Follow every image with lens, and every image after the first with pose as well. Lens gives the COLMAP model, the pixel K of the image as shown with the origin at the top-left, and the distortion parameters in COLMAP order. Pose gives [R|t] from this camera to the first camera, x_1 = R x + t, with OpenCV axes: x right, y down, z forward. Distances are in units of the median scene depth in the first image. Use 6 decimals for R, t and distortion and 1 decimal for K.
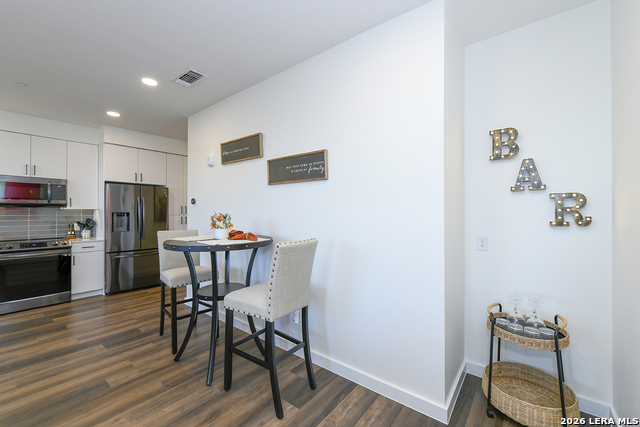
lens RADIAL K [[267.7, 0, 319.9], [0, 267.7, 213.0], [0, 0, 1]] dist [0.000599, -0.000063]
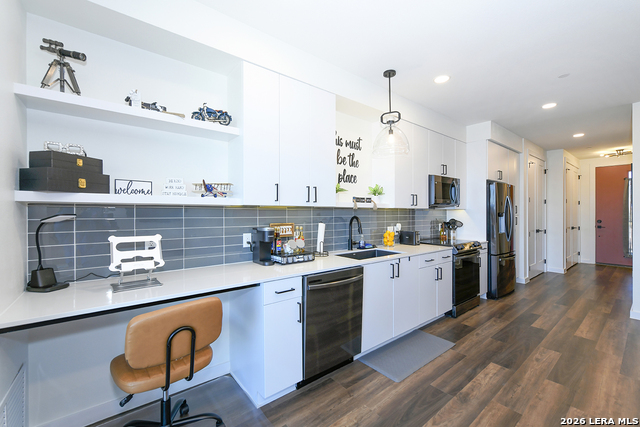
lens RADIAL K [[267.7, 0, 321.8], [0, 267.7, 214.2], [0, 0, 1]] dist [0.000599, -0.000063]
pose [[0.972411, -0.000631, -0.233272, -1.979857], [0.002487, 0.999968, 0.007660, -0.013576], [0.233260, -0.008029, 0.972381, -0.133497]]
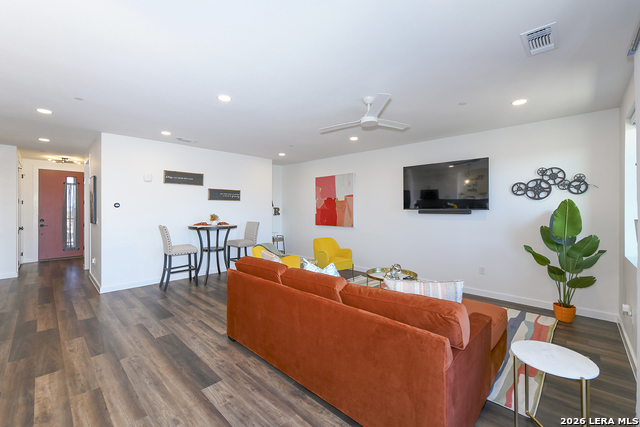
lens RADIAL K [[267.7, 0, 321.1], [0, 267.7, 209.6], [0, 0, 1]] dist [0.000599, -0.000063]
pose [[0.107551, -0.005672, 0.994183, -2.398291], [-0.000711, 0.999983, 0.005782, -0.047326], [-0.994199, -0.001329, 0.107545, -0.116569]]
